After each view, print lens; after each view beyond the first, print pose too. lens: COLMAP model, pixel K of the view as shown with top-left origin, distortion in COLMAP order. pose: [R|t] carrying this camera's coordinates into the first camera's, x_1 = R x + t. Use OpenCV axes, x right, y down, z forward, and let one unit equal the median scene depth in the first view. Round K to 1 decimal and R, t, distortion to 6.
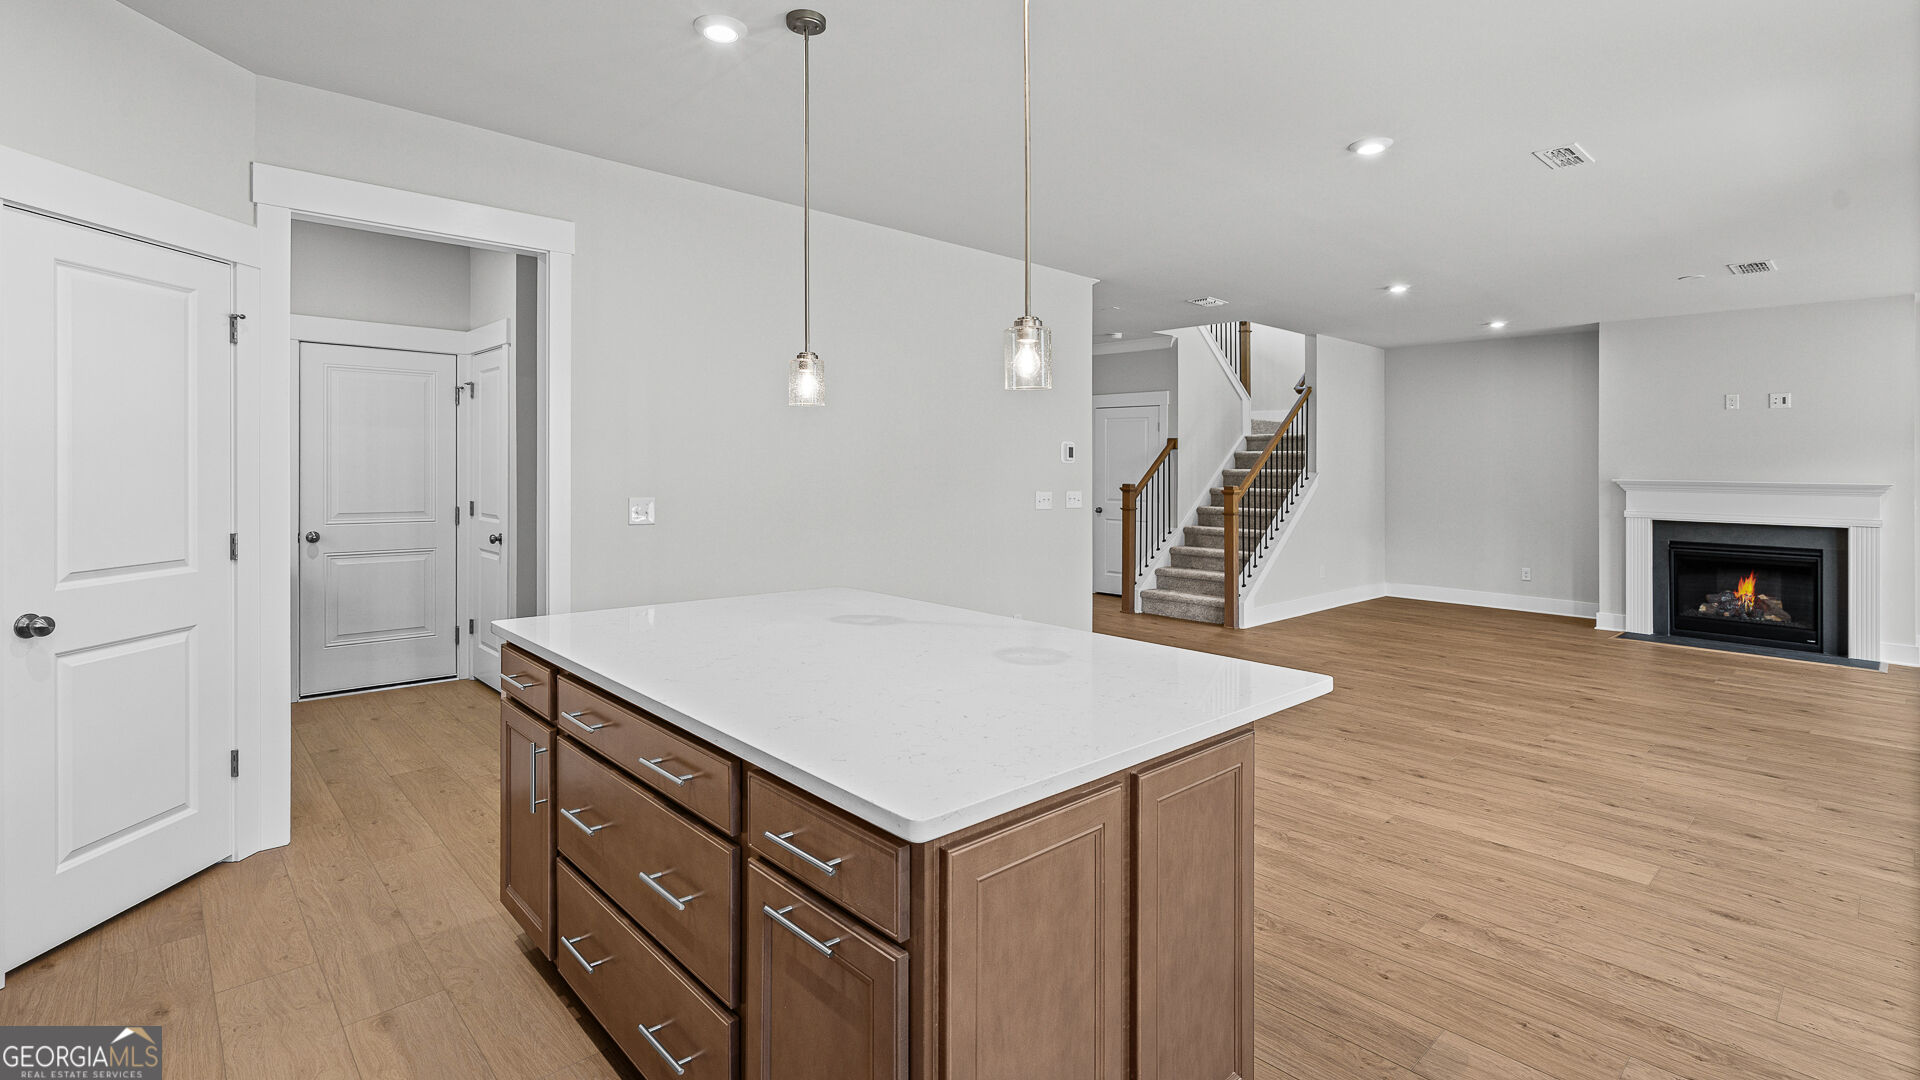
lens RADIAL K [[878.9, 0, 959.5], [0, 878.9, 466.4], [0, 0, 1]] dist [0.000538, 0.000982]
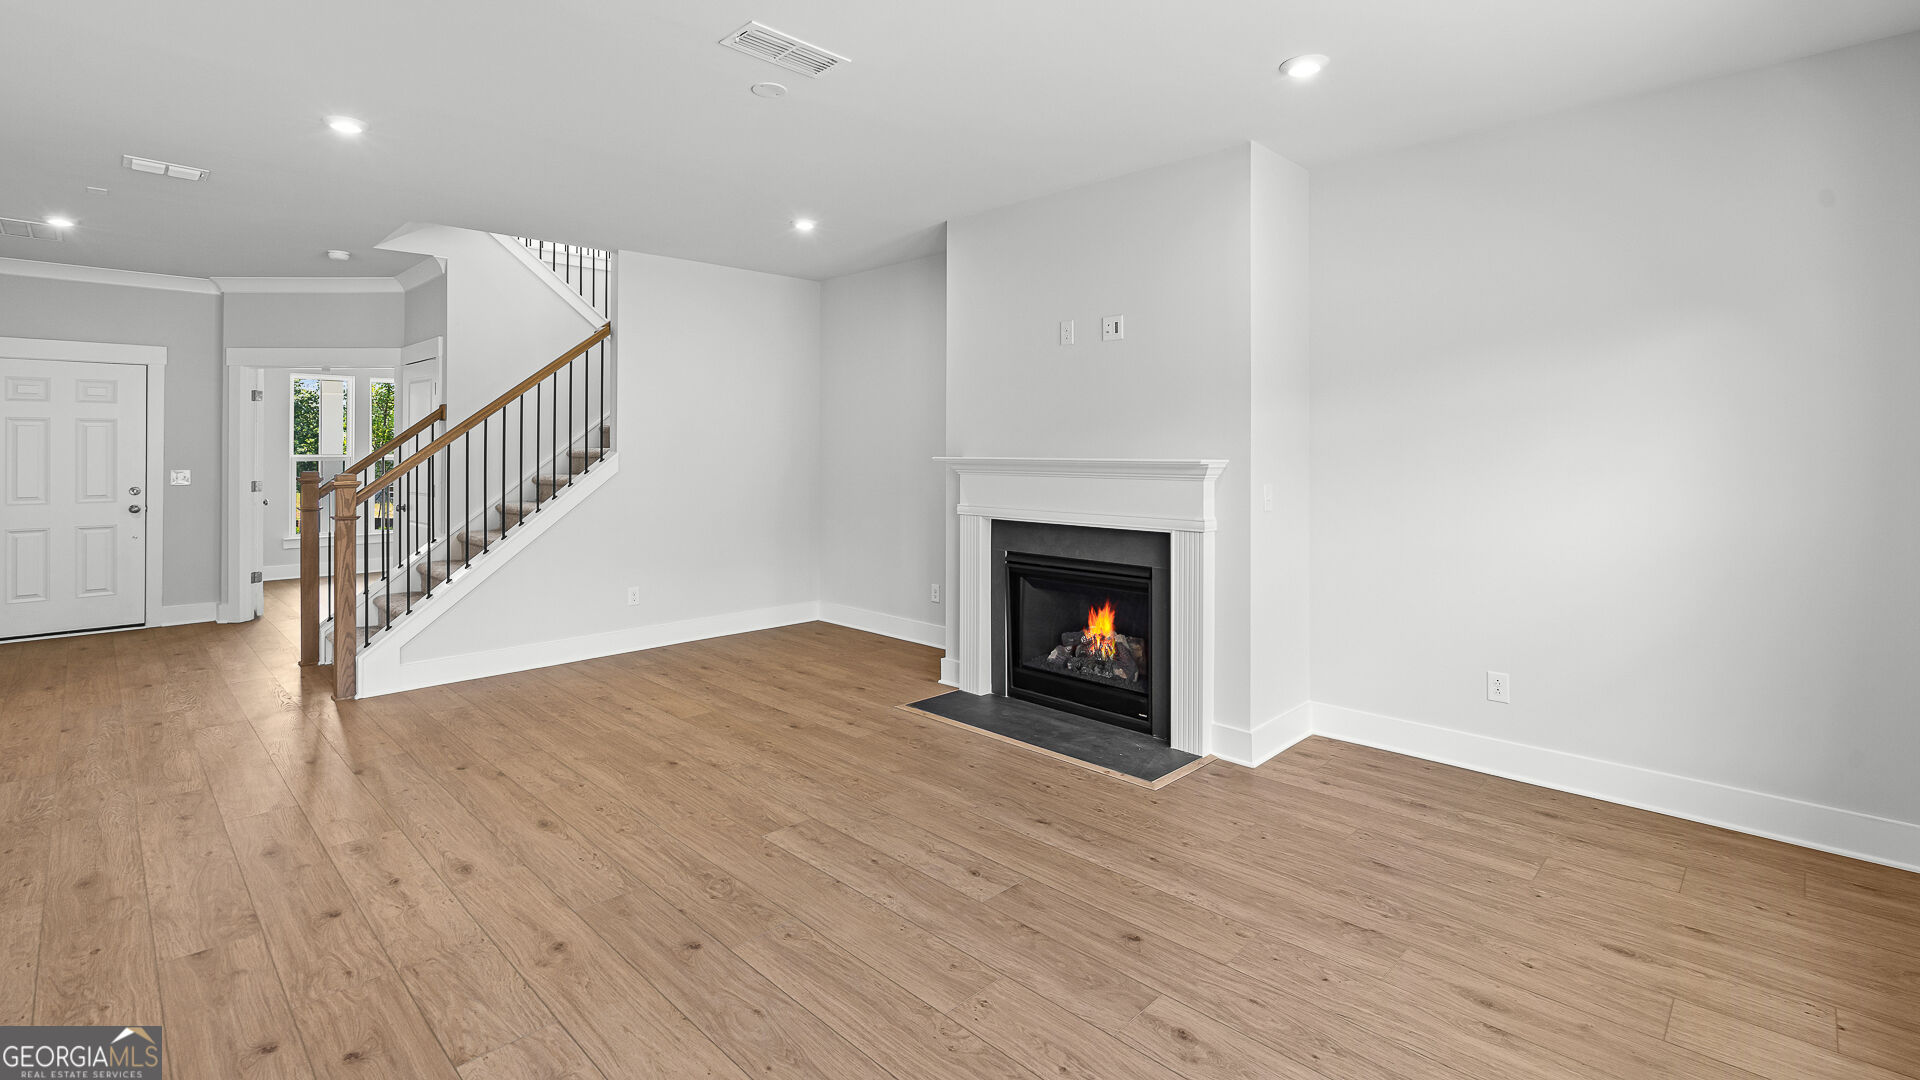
lens RADIAL K [[886.1, 0, 988.4], [0, 886.1, 459.1], [0, 0, 1]] dist [0.031363, 0.000266]
pose [[0.999813, -0.008745, 0.017256, 0.790163], [0.008638, 0.999943, 0.006284, 0.012863], [-0.017310, -0.006133, 0.999831, 0.351357]]
